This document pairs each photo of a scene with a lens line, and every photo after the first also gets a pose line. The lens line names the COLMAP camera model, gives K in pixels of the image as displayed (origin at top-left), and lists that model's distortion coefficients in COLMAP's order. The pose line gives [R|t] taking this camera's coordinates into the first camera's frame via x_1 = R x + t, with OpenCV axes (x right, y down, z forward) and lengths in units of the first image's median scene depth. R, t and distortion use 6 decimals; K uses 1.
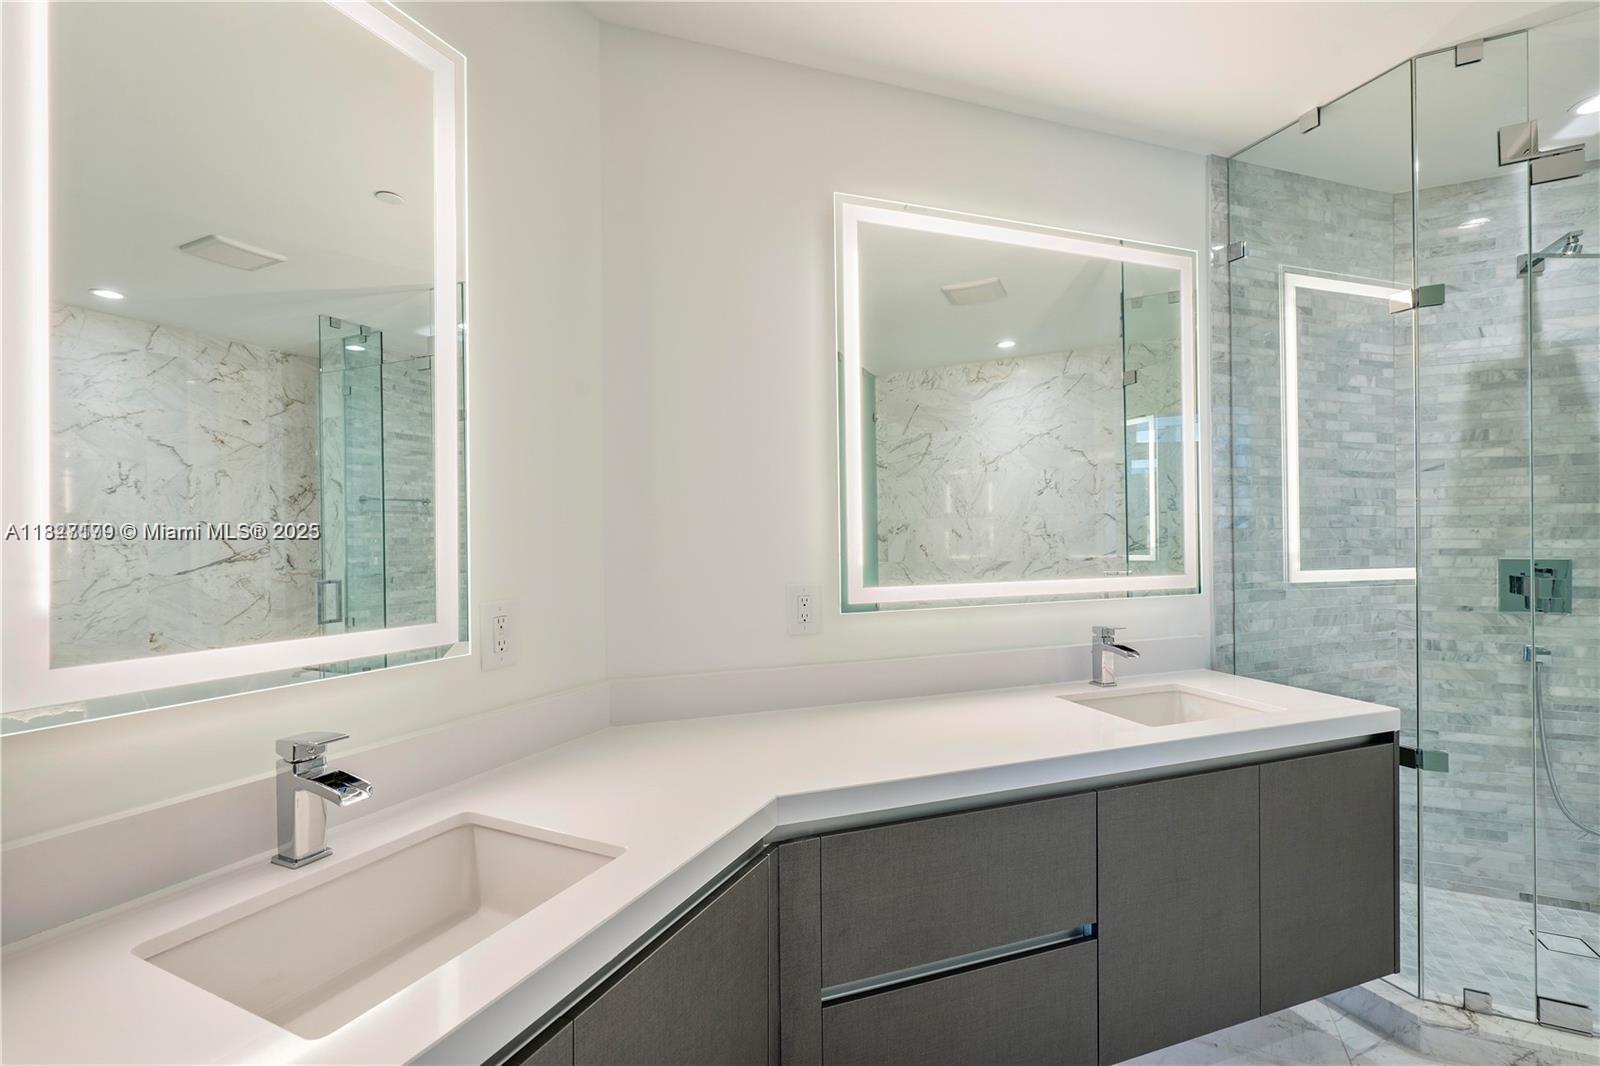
lens RADIAL K [[703.6, 0, 794.5], [0, 703.6, 533.7], [0, 0, 1]] dist [-0.004949, 0.001574]
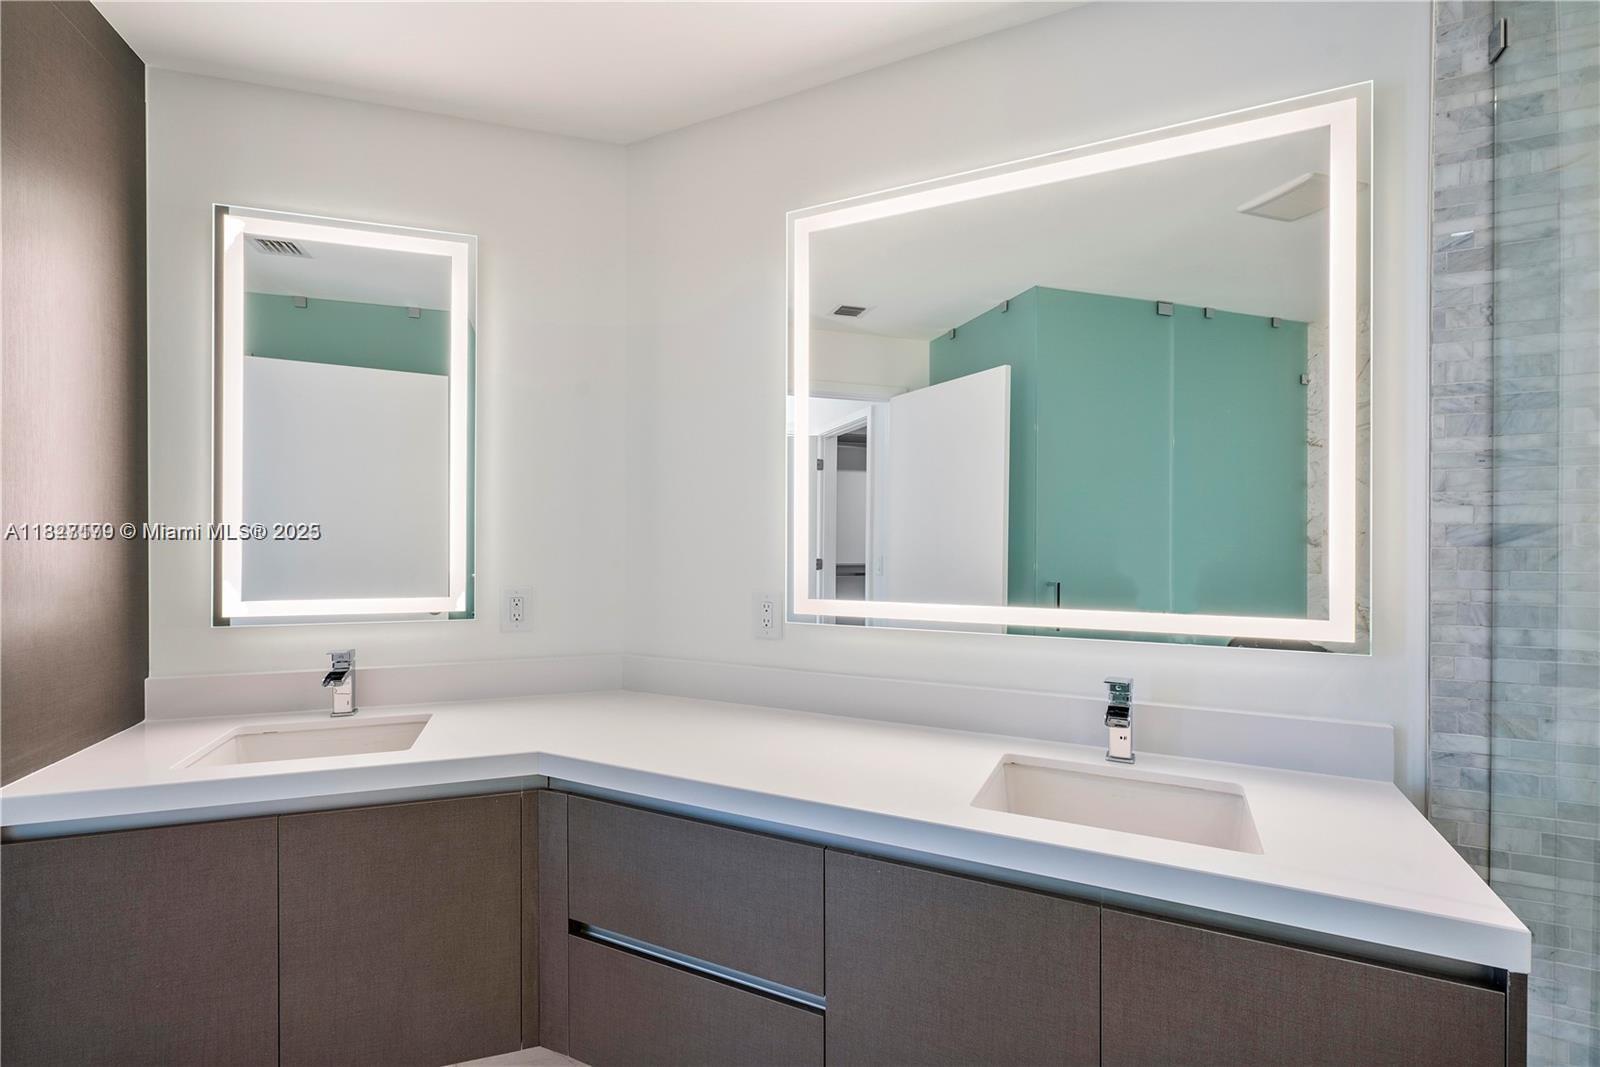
lens RADIAL K [[703.6, 0, 792.4], [0, 703.6, 534.4], [0, 0, 1]] dist [-0.004949, 0.001574]
pose [[0.703692, 0.011605, -0.710411, 0.630003], [-0.003263, 0.999909, 0.013101, -0.022721], [0.710498, -0.006901, 0.703665, 0.220926]]
